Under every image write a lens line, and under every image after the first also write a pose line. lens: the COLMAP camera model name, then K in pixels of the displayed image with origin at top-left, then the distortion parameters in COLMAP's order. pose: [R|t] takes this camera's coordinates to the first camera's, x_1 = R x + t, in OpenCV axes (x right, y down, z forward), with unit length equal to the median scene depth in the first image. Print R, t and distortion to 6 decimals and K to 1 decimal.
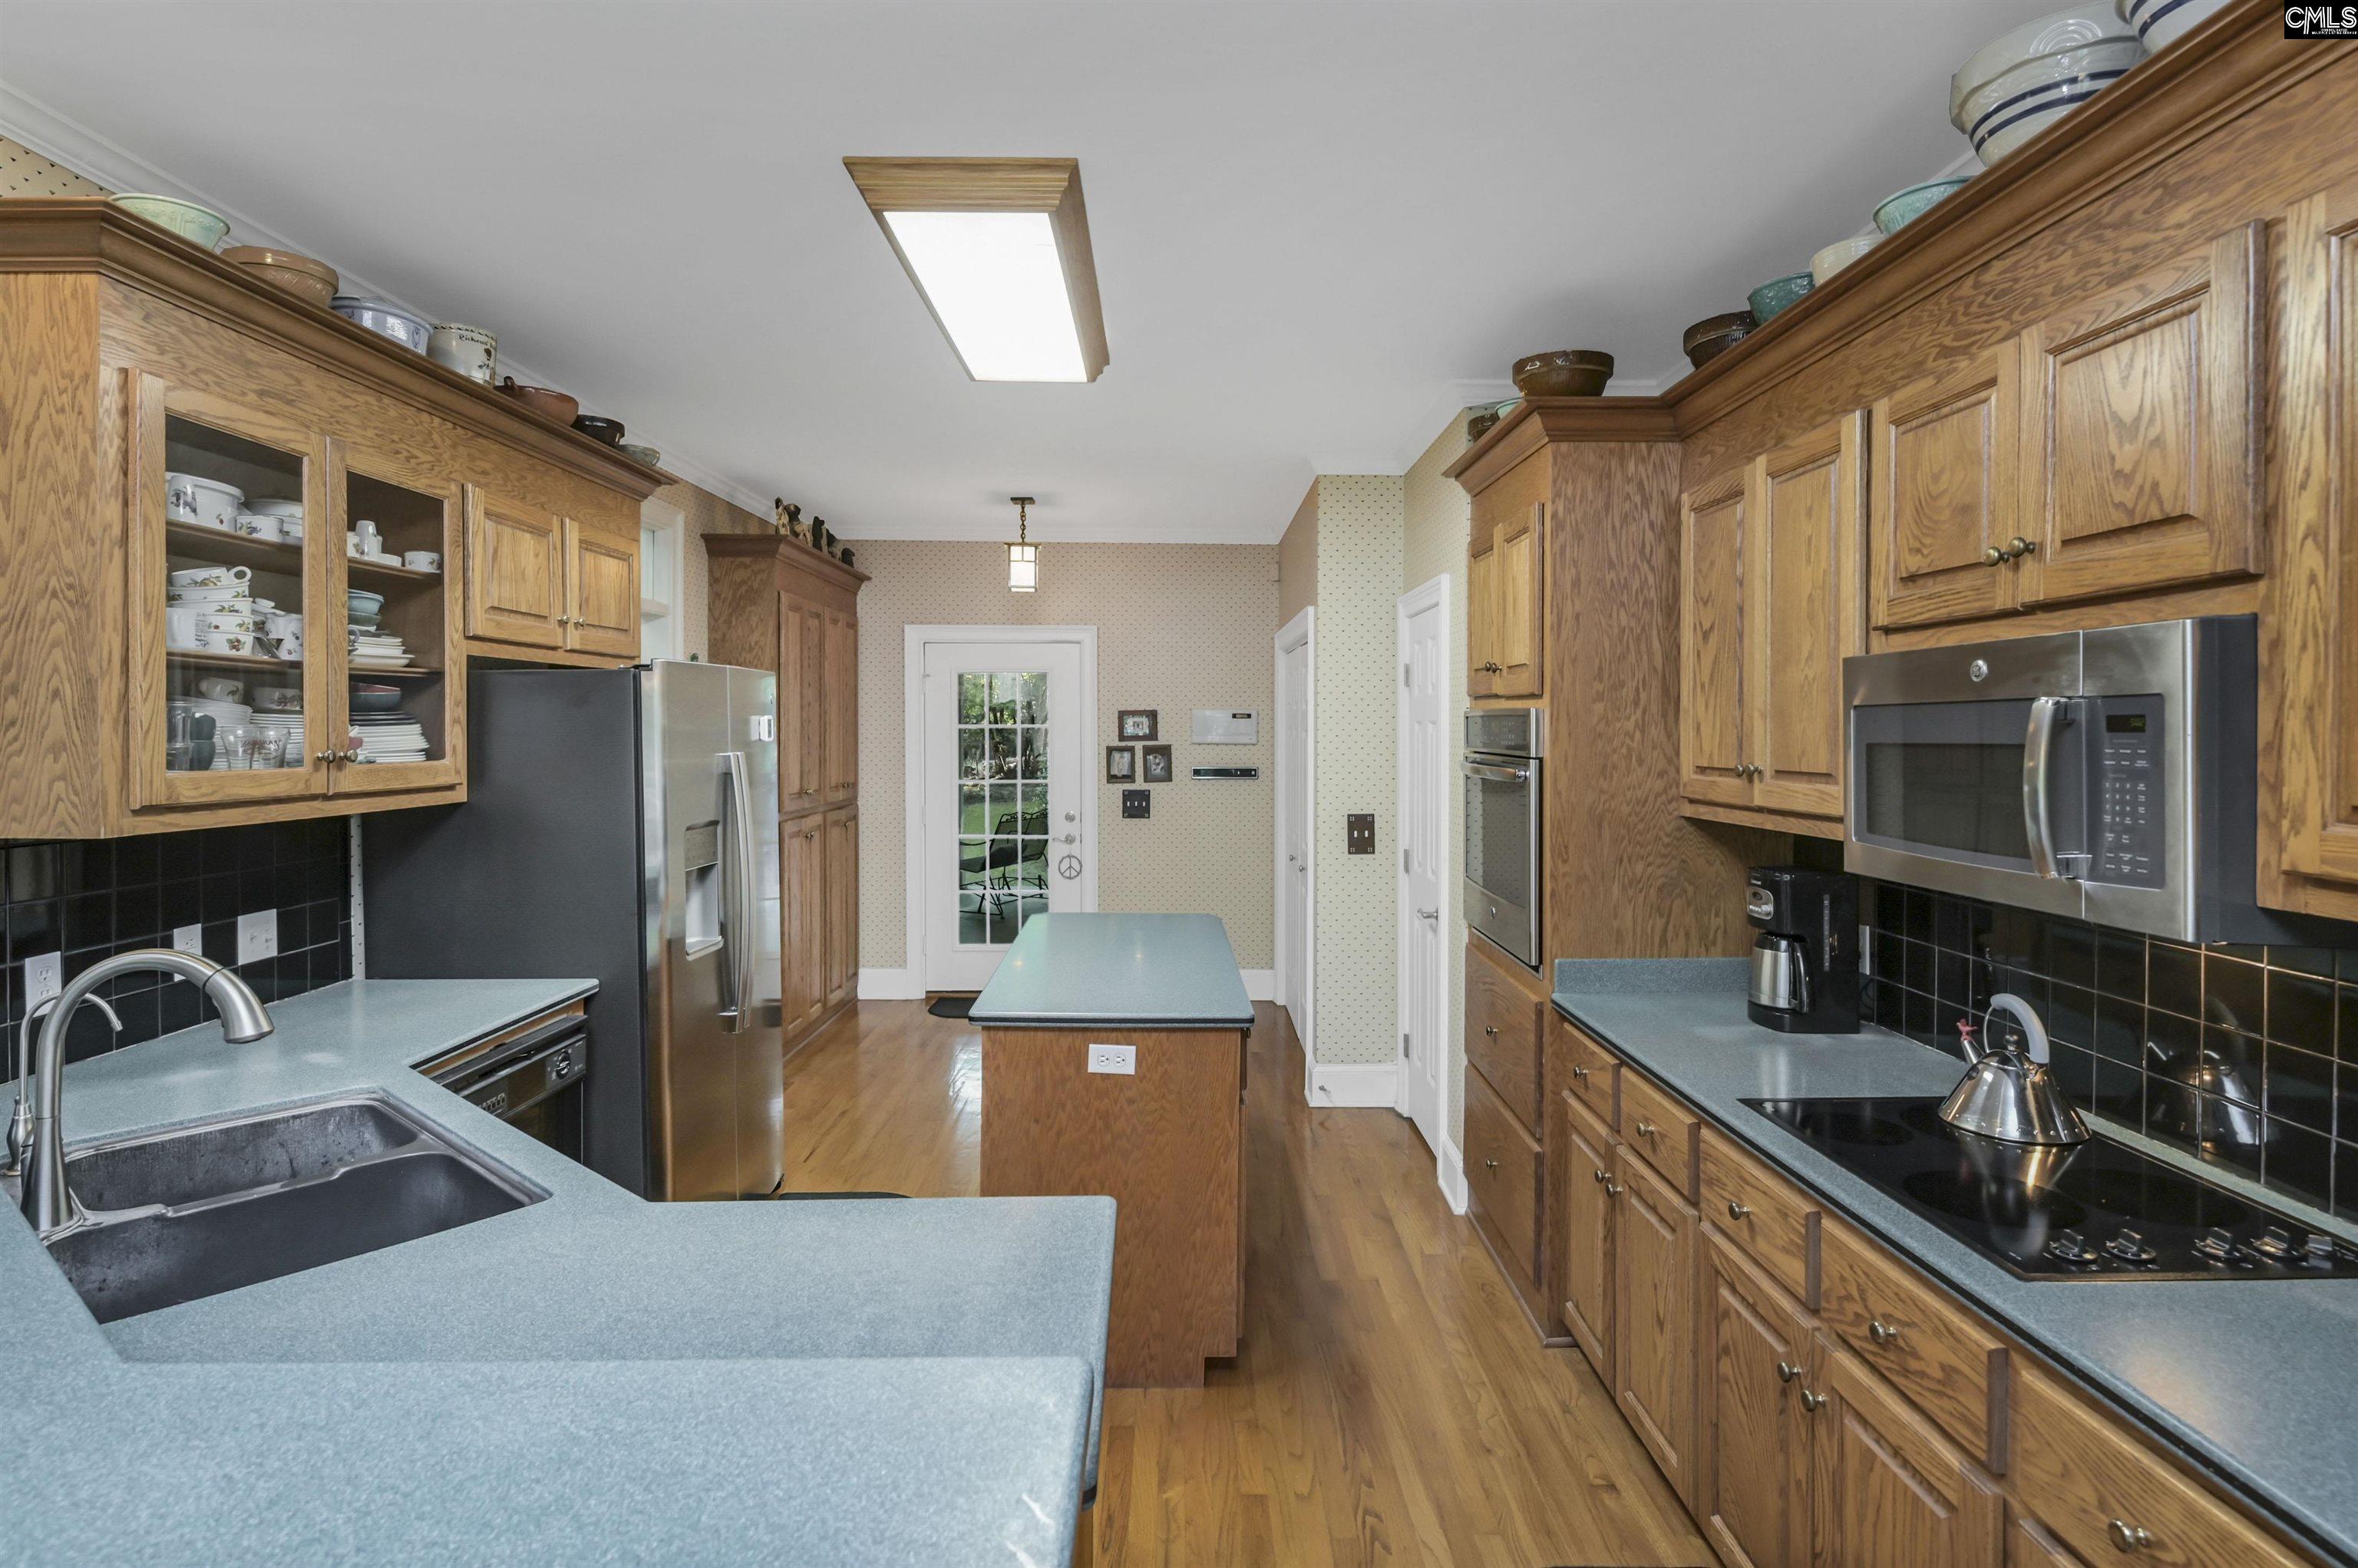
lens RADIAL K [[1196.0, 0, 1161.6], [0, 1196.0, 779.5], [0, 0, 1]] dist [0.014003, -0.015581]
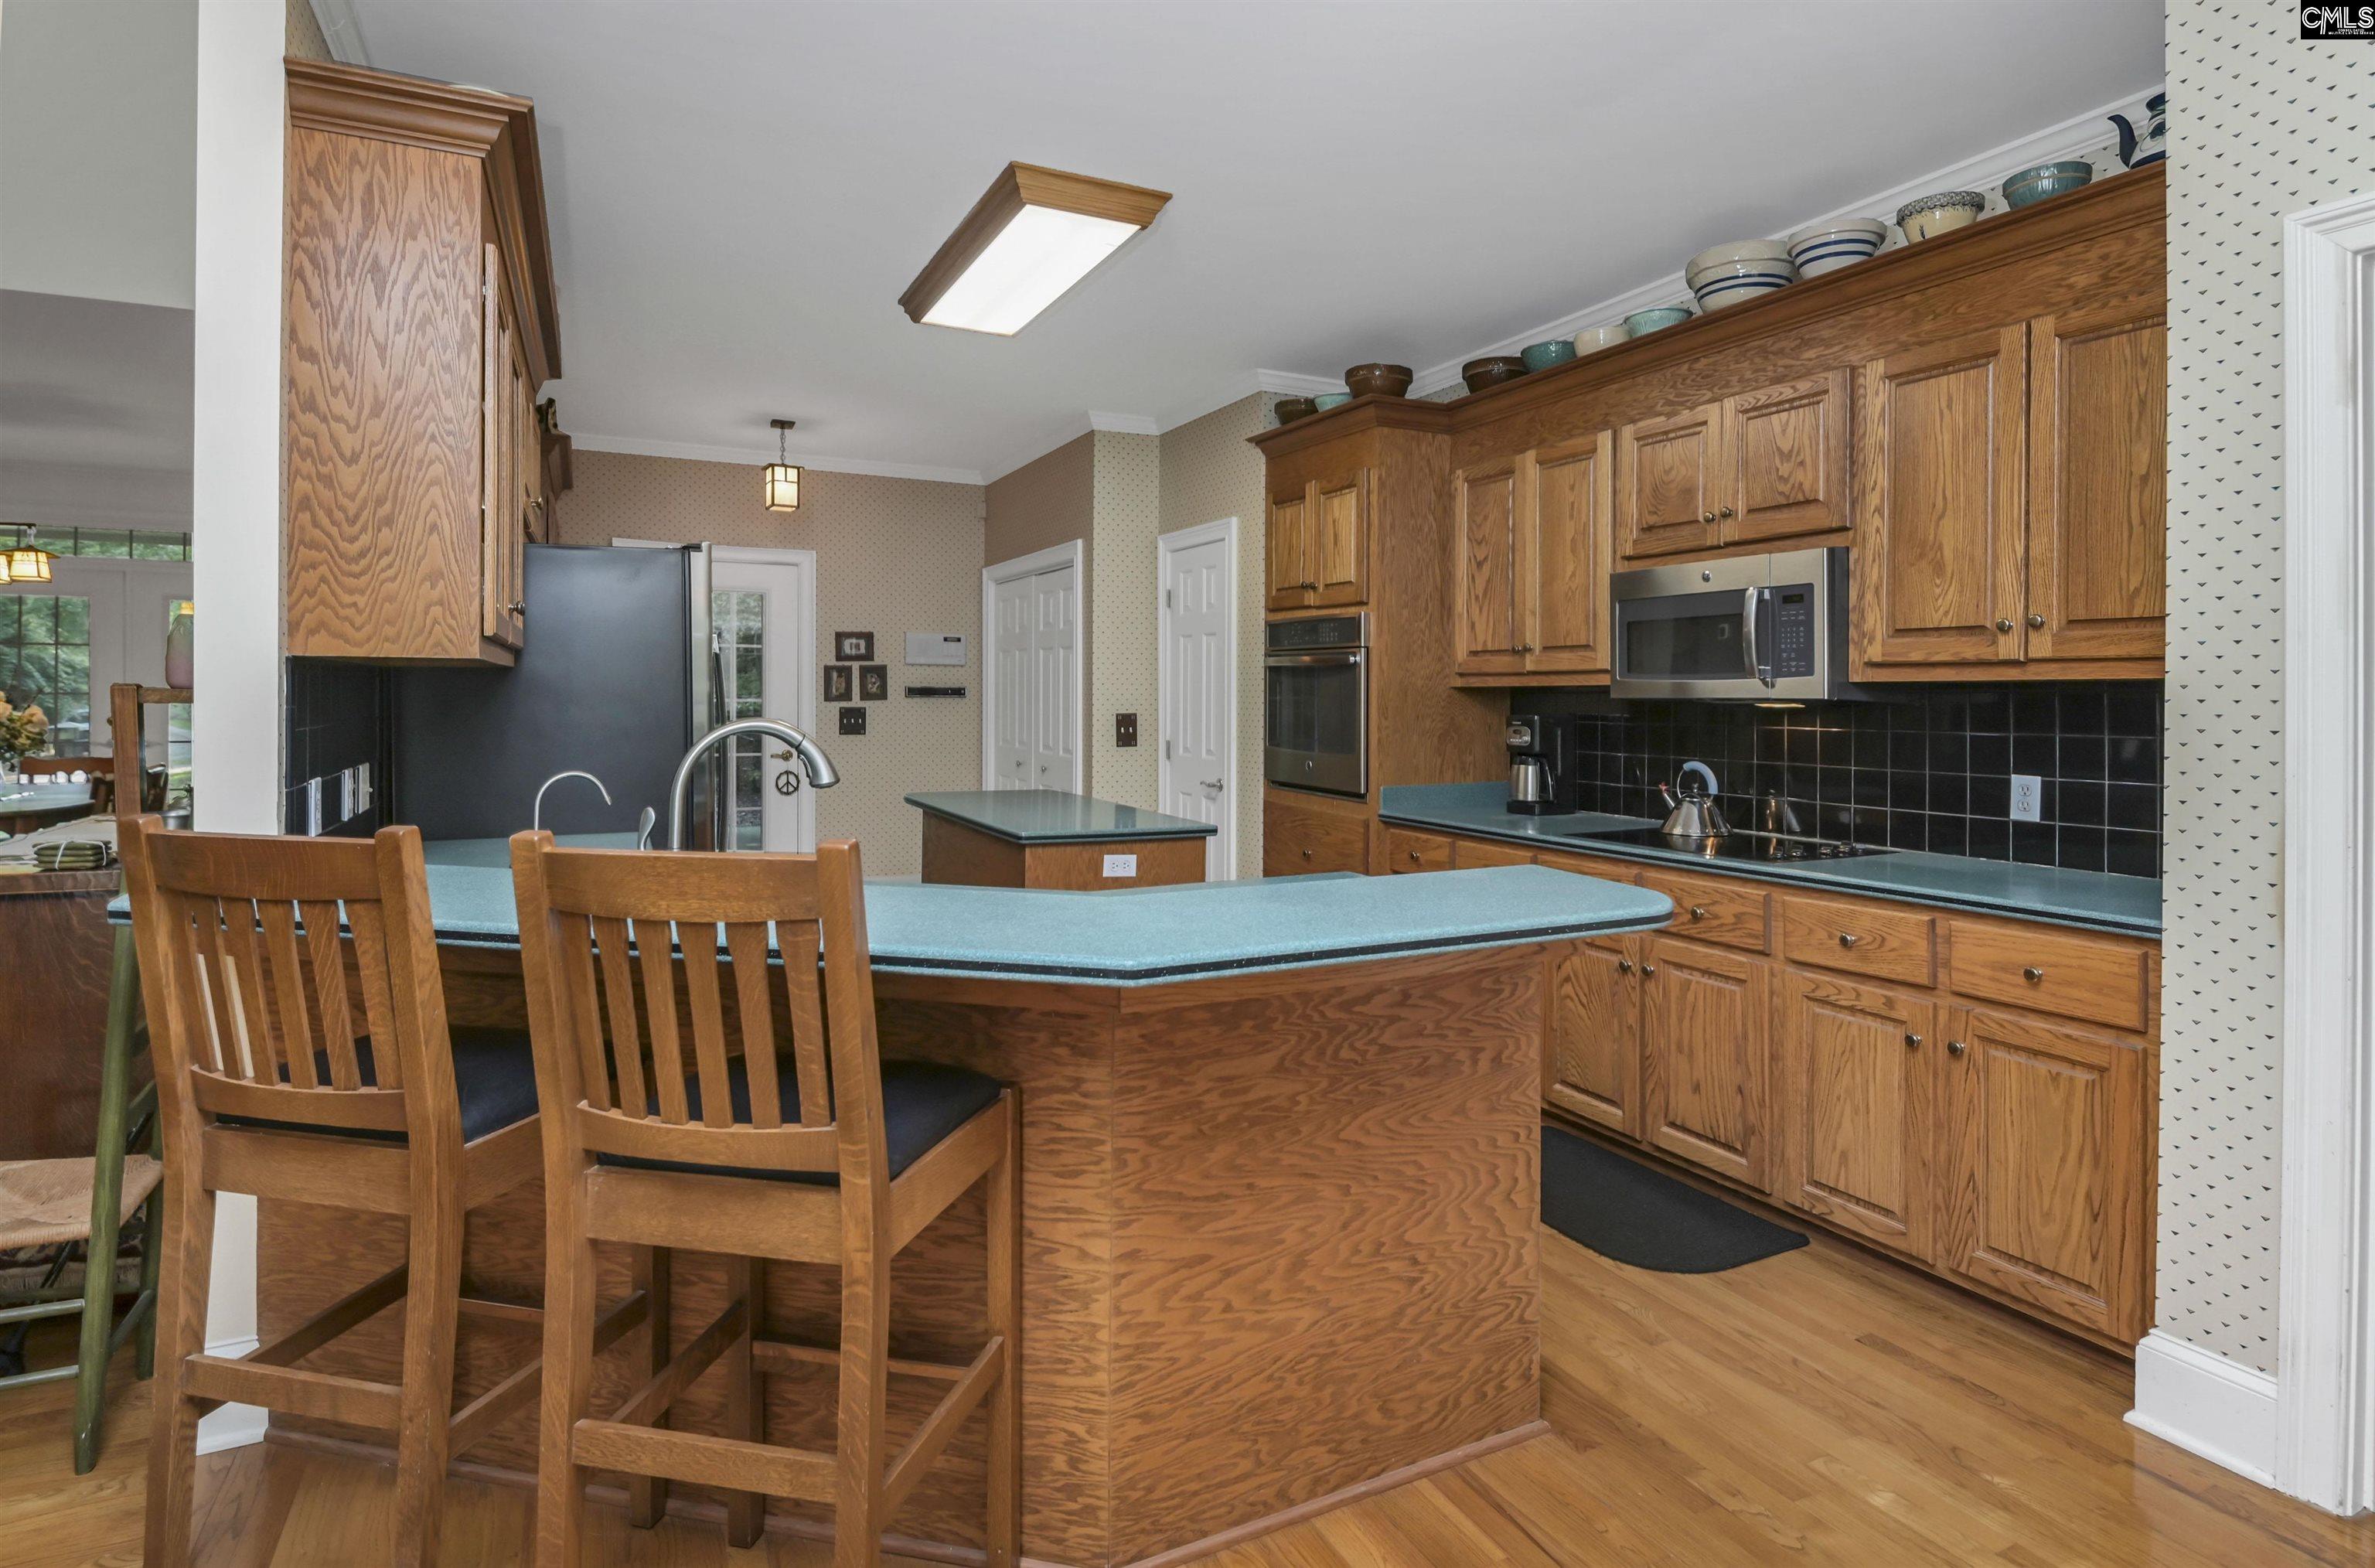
lens RADIAL K [[1189.5, 0, 1201.8], [0, 1189.5, 736.2], [0, 0, 1]] dist [-0.000342, -0.000701]
pose [[0.903468, -0.013027, 0.428457, -0.628100], [0.012067, 0.999915, 0.004958, 0.105430], [-0.428485, 0.000691, 0.903548, -0.260504]]
